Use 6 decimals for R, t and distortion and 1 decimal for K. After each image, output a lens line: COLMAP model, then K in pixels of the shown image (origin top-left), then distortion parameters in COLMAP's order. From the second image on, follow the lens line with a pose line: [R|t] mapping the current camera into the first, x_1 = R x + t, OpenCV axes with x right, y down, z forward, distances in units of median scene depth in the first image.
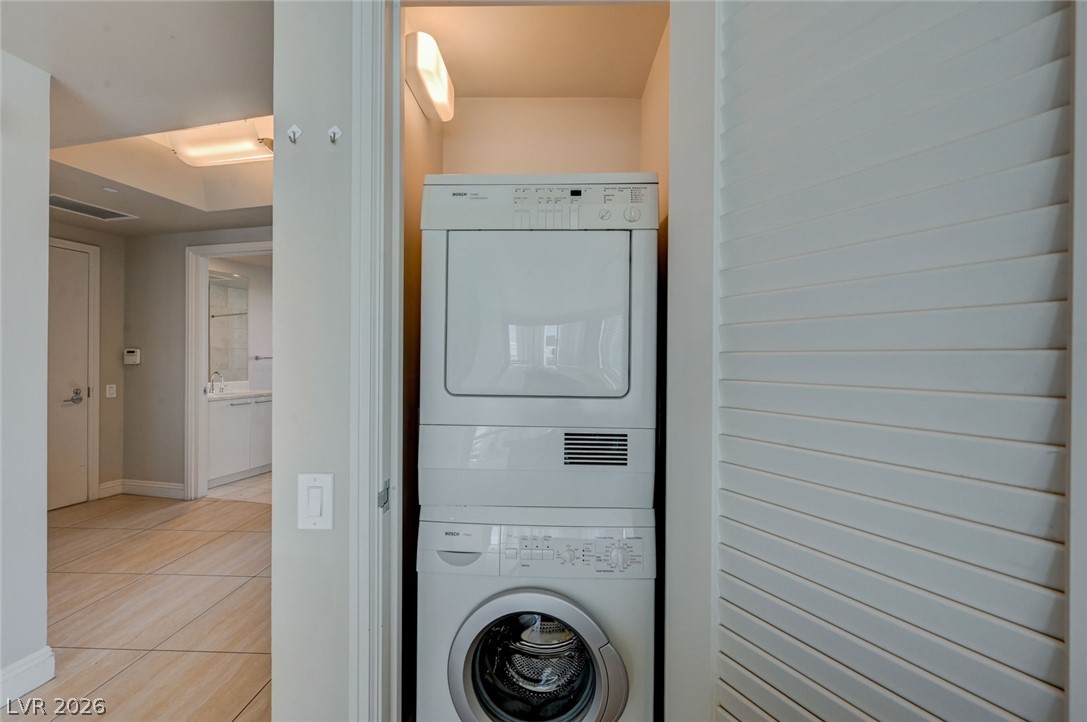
lens RADIAL K [[429.8, 0, 544.0], [0, 429.8, 360.7], [0, 0, 1]] dist [-0.002476, 0.001260]
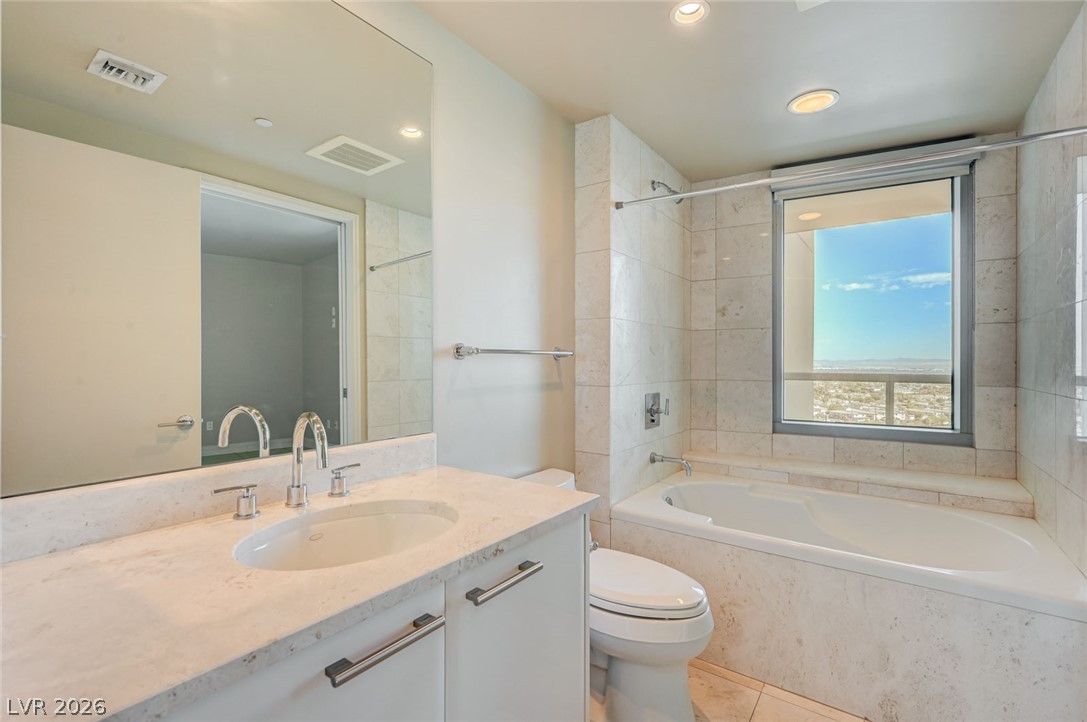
lens RADIAL K [[492.7, 0, 545.1], [0, 492.7, 362.1], [0, 0, 1]] dist [0.000607, 0.000551]
pose [[0.924434, -0.006552, -0.381286, -0.481611], [0.005390, 0.999977, -0.004117, 0.002469], [0.381304, 0.001750, 0.924448, 0.705507]]
